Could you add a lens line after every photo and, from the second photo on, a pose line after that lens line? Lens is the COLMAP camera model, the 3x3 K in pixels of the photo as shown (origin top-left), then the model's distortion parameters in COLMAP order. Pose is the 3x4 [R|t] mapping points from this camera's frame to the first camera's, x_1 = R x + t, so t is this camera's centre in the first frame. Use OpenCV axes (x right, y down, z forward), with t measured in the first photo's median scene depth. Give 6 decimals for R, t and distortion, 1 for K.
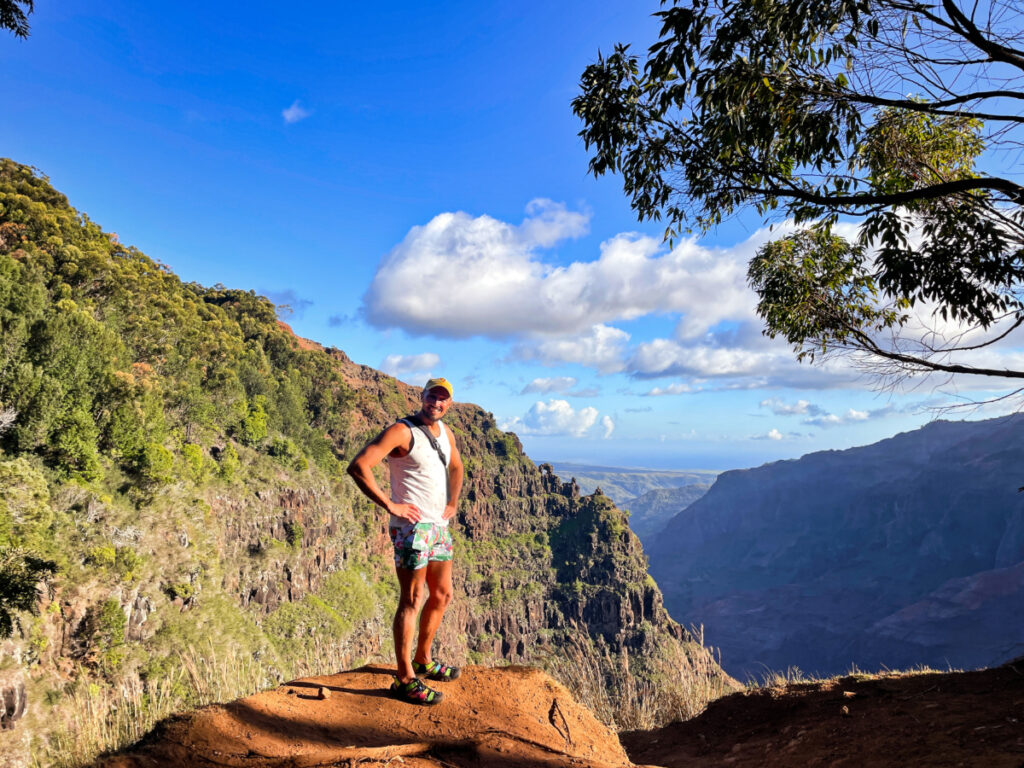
lens RADIAL K [[806.5, 0, 512.0], [0, 806.5, 384.0], [0, 0, 1]] dist [0.077479, -0.069542]
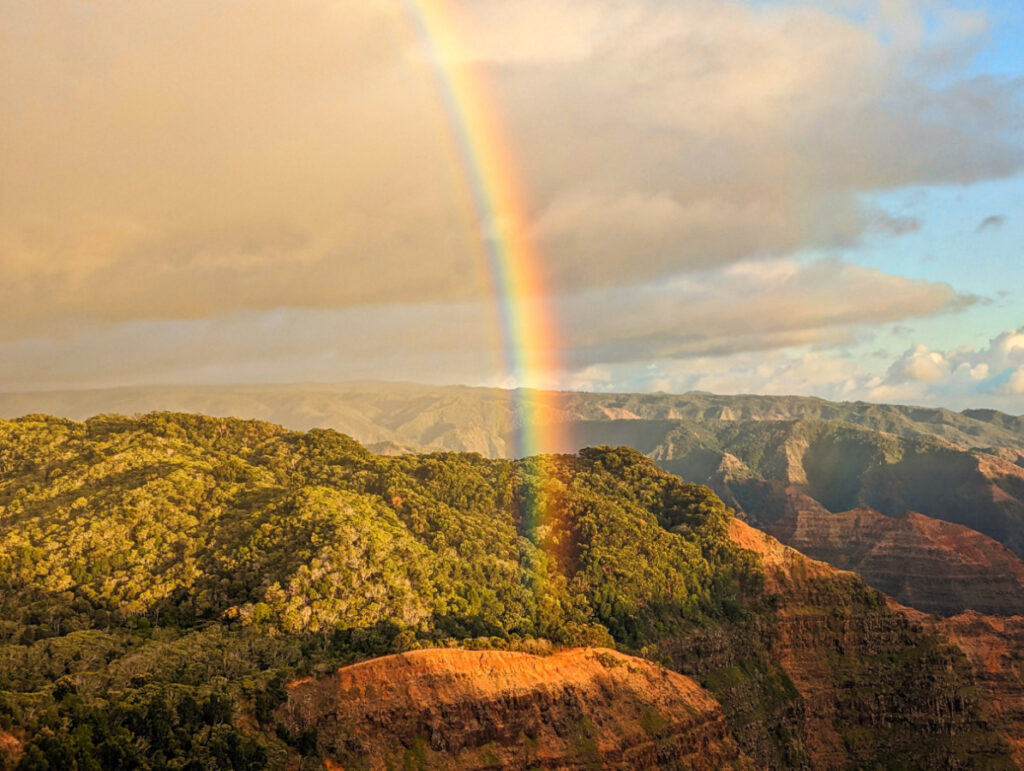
lens RADIAL K [[806.5, 0, 512.0], [0, 806.5, 385.5], [0, 0, 1]] dist [0.077479, -0.069542]
pose [[0.756873, -0.131534, -0.640189, 0.591826], [0.075413, 0.990572, -0.114366, -0.232843], [0.649196, 0.038282, 0.759657, -0.823310]]
